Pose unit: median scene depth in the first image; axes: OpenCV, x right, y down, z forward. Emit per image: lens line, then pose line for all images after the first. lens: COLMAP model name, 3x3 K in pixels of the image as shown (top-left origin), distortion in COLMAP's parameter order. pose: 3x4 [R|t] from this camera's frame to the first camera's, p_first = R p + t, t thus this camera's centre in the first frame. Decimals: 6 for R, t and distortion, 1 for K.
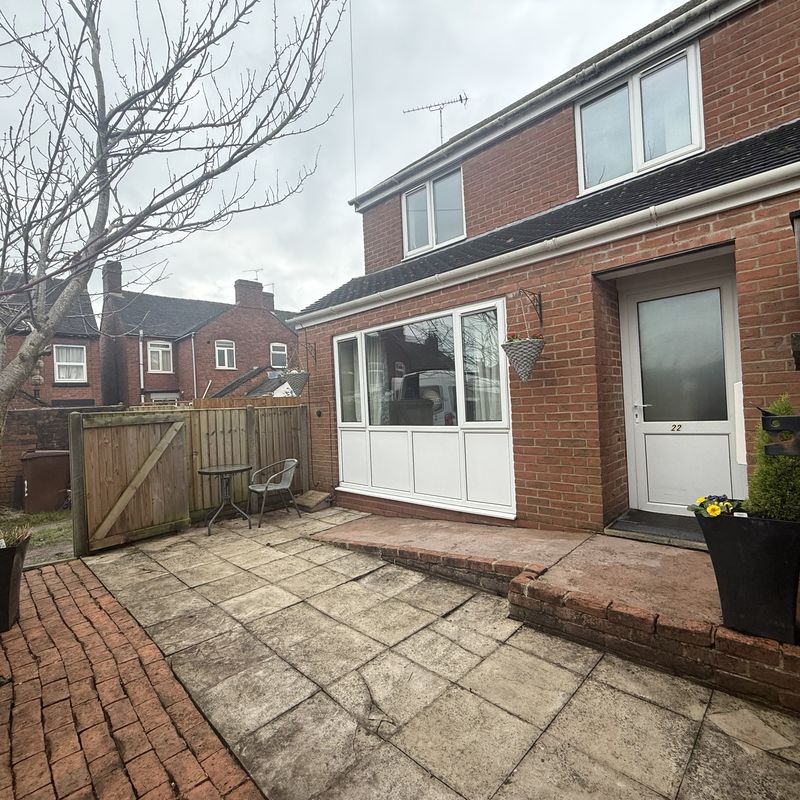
lens RADIAL K [[423.1, 0, 396.2], [0, 423.1, 400.2], [0, 0, 1]] dist [0.001792, -0.000605]
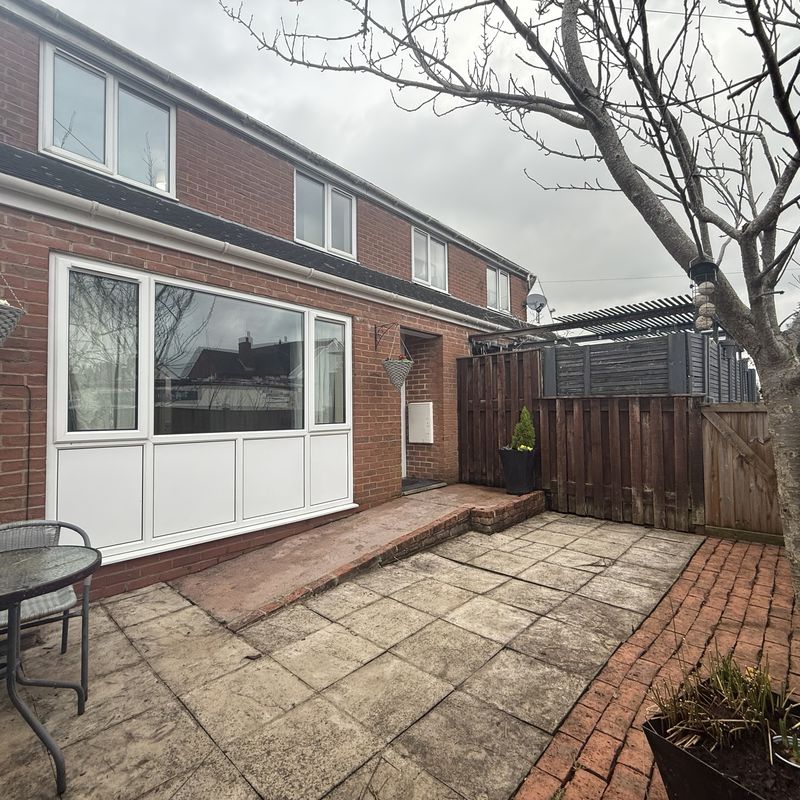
lens RADIAL K [[423.1, 0, 396.2], [0, 423.1, 400.2], [0, 0, 1]] dist [0.001792, -0.000605]
pose [[-0.027154, 0.079177, 0.996491, -1.031788], [0.001129, 0.996860, -0.079176, 0.090450], [-0.999631, -0.001025, -0.027158, 1.037831]]
